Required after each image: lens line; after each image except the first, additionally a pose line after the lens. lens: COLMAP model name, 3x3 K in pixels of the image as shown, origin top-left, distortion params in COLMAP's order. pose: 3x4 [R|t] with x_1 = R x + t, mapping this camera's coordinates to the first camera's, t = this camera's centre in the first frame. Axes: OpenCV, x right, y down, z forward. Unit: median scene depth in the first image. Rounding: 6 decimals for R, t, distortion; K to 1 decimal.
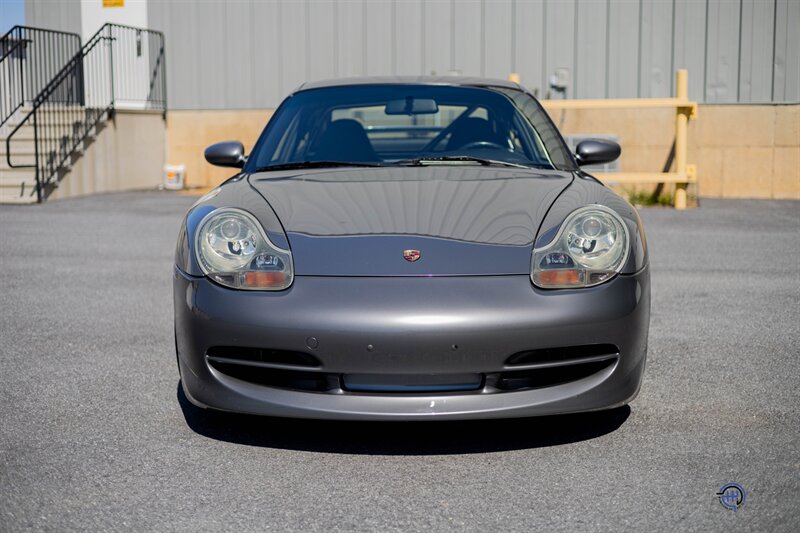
lens RADIAL K [[1128.6, 0, 400.0], [0, 1128.6, 266.5], [0, 0, 1]] dist [0.024333, -0.015969]
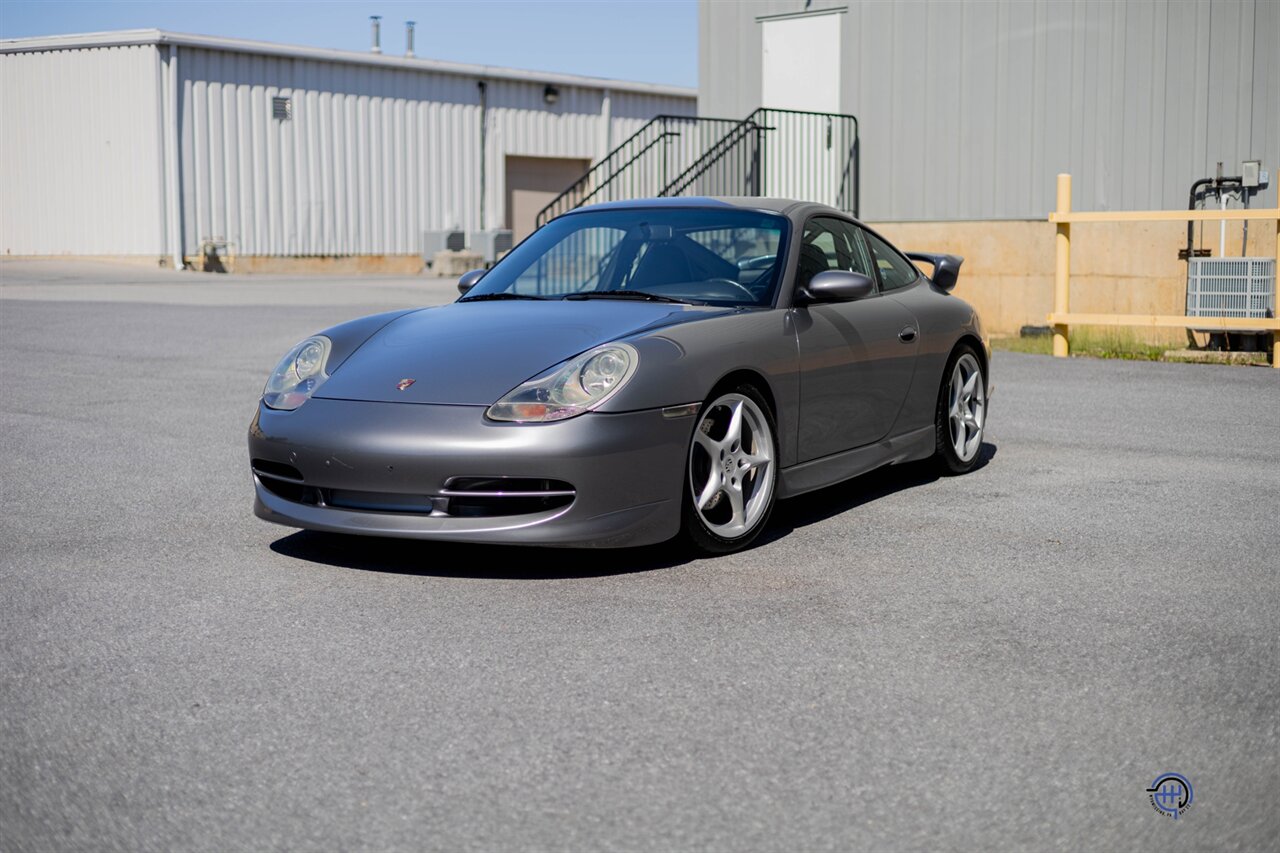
lens RADIAL K [[1805.7, 0, 640.0], [0, 1805.7, 426.5], [0, 0, 1]] dist [0.024333, -0.015969]
pose [[0.880211, 0.053154, -0.471597, 0.249863], [-0.062058, 0.998067, -0.003336, 0.005603], [0.470508, 0.032203, 0.881808, -0.093772]]
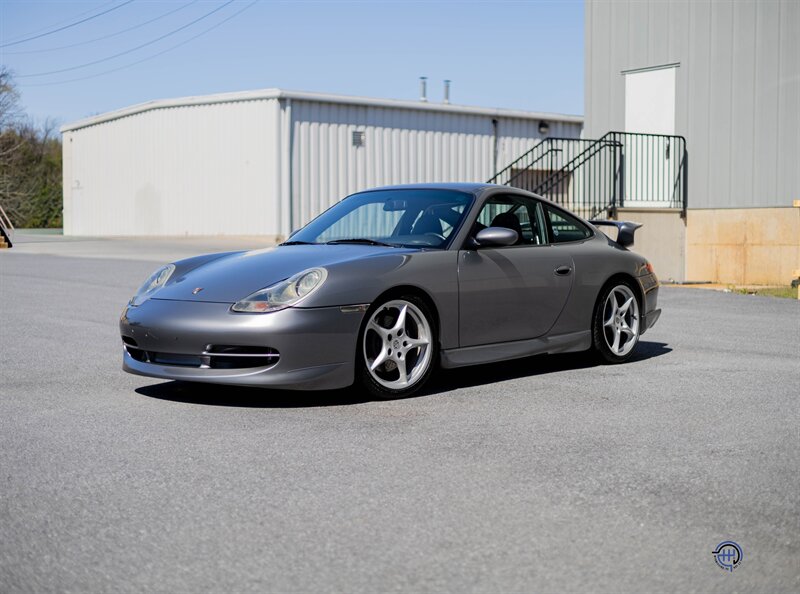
lens RADIAL K [[1256.5, 0, 400.0], [0, 1256.5, 297.0], [0, 0, 1]] dist [0.002813, 0.041615]
pose [[0.771124, 0.040478, -0.635397, 0.376407], [-0.083829, 0.995744, -0.038301, 0.012466], [0.631143, 0.082799, 0.771235, -0.077192]]
